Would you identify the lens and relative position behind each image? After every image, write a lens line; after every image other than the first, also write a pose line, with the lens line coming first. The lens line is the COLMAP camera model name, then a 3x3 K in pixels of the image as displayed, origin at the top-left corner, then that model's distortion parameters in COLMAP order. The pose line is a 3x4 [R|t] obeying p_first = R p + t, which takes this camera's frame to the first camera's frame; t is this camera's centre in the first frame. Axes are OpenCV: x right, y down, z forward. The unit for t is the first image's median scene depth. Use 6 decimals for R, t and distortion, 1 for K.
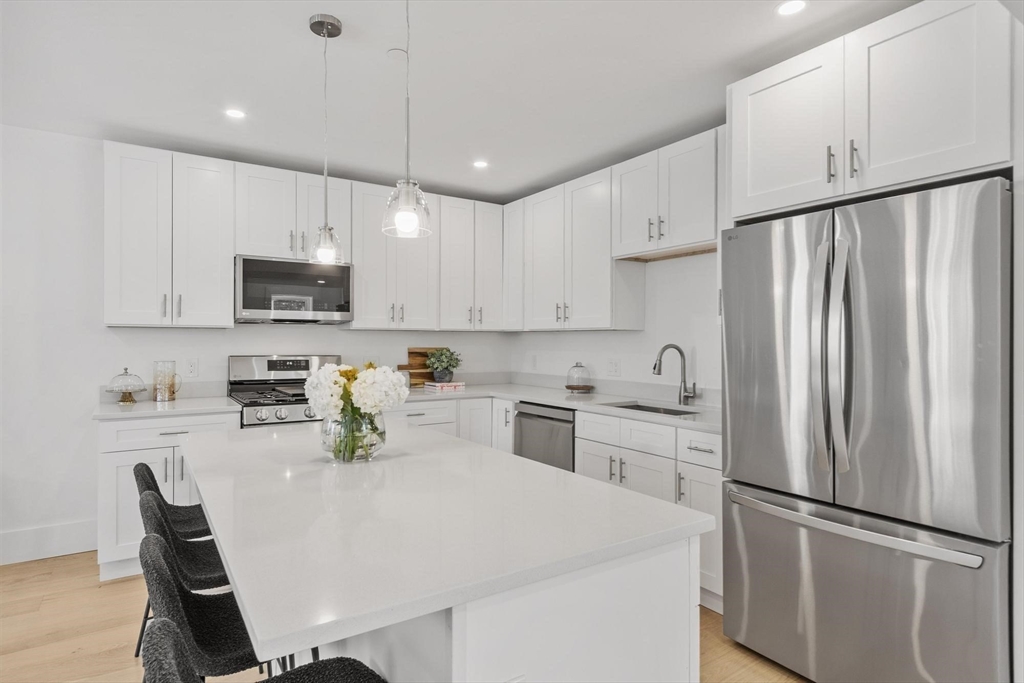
lens RADIAL K [[570.4, 0, 505.3], [0, 570.4, 336.9], [0, 0, 1]] dist [0.005188, 0.001588]
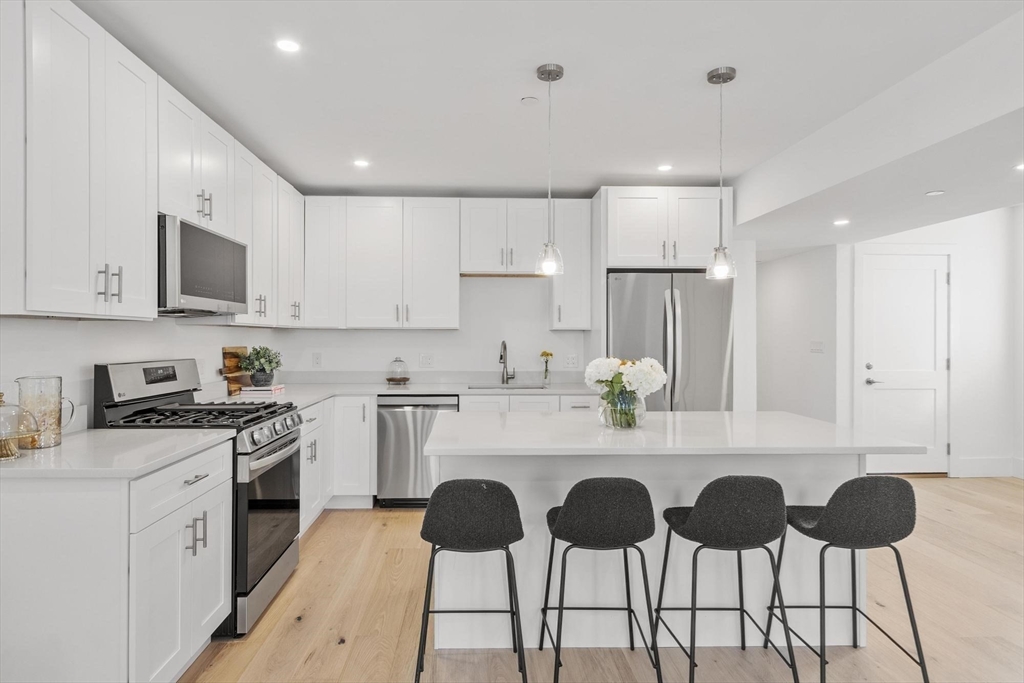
lens RADIAL K [[570.4, 0, 509.2], [0, 570.4, 339.4], [0, 0, 1]] dist [0.005188, 0.001588]
pose [[0.484946, -0.004658, 0.874532, -0.826958], [-0.006507, 0.999939, 0.008934, -0.002682], [-0.874520, -0.010023, 0.484886, 0.291784]]
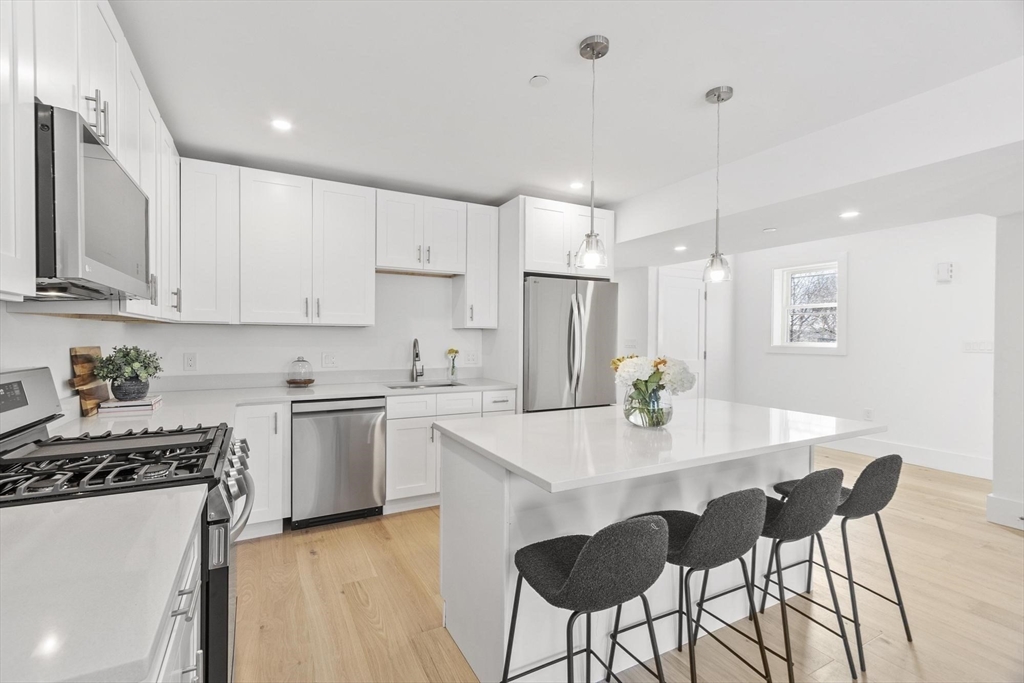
lens RADIAL K [[450.0, 0, 506.5], [0, 450.0, 341.8], [0, 0, 1]] dist [0.005362, 0.000776]
pose [[0.067488, -0.014195, 0.997619, -0.709447], [-0.012087, 0.999814, 0.015044, 0.001156], [-0.997647, -0.013073, 0.067304, 0.645266]]
